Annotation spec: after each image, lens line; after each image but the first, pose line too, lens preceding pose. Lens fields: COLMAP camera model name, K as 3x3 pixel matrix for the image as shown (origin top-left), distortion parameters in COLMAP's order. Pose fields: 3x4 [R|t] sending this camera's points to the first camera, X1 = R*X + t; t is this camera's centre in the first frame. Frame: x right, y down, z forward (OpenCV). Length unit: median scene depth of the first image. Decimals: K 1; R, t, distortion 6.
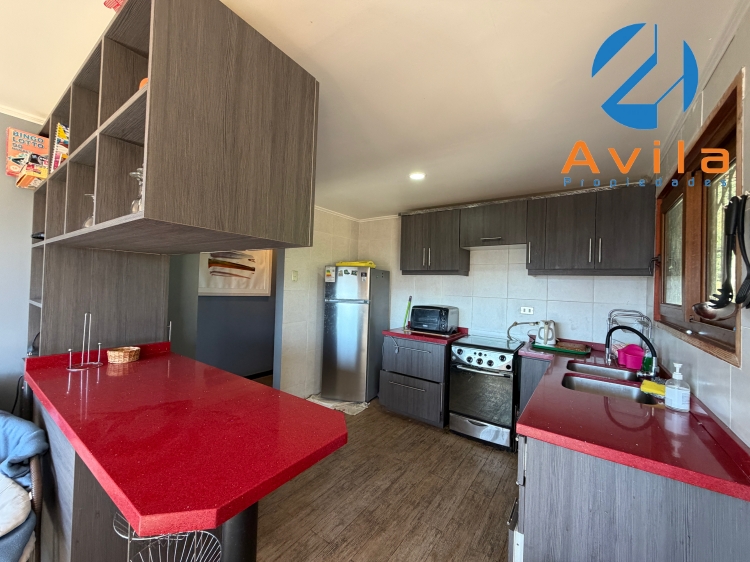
lens RADIAL K [[297.4, 0, 373.9], [0, 297.4, 282.5], [0, 0, 1]] dist [-0.000365, 0.000200]
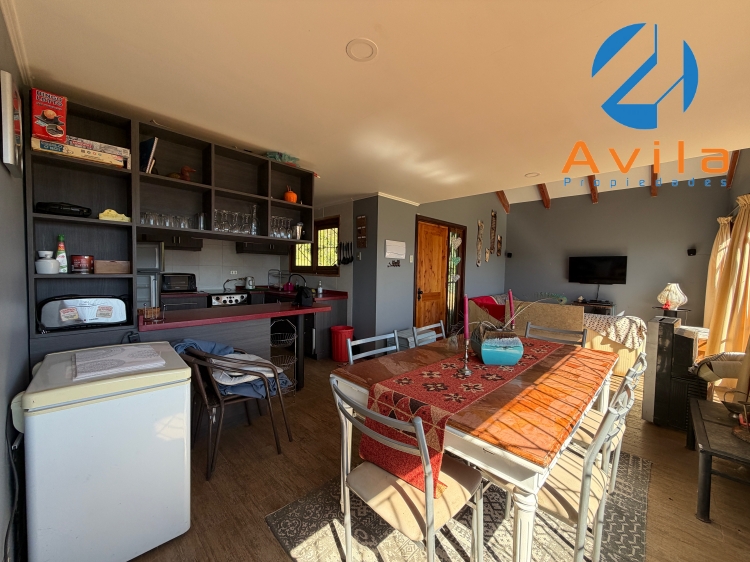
lens RADIAL K [[297.4, 0, 373.9], [0, 297.4, 282.5], [0, 0, 1]] dist [-0.000365, 0.000200]
pose [[0.158883, -0.075732, 0.984389, -1.663767], [-0.023524, 0.996480, 0.080459, -0.014008], [-0.987017, -0.035940, 0.156543, -0.157643]]
